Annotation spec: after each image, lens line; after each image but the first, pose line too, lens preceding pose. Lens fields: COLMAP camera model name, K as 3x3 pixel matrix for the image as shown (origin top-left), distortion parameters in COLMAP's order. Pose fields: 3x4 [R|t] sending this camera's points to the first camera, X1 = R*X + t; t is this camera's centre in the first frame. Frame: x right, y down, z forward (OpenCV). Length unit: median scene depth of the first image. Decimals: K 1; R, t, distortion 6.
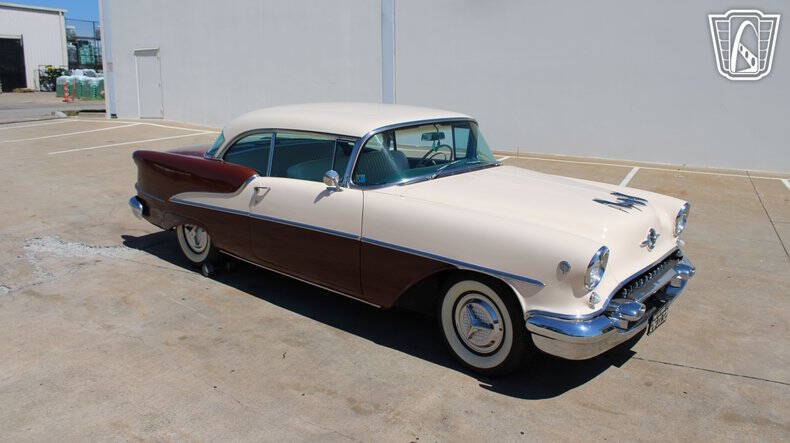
lens RADIAL K [[655.0, 0, 393.7], [0, 655.0, 217.8], [0, 0, 1]] dist [-0.152739, 0.115078]
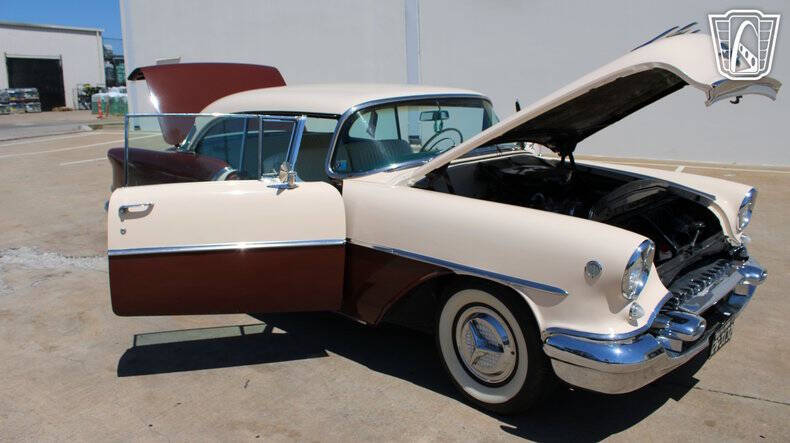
lens RADIAL K [[655.0, 0, 392.9], [0, 655.0, 221.0], [0, 0, 1]] dist [-0.152739, 0.115078]
pose [[0.997919, -0.015687, -0.062546, 0.066620], [0.014726, 0.999767, -0.015801, 0.024074], [0.062780, 0.014847, 0.997917, 0.204023]]
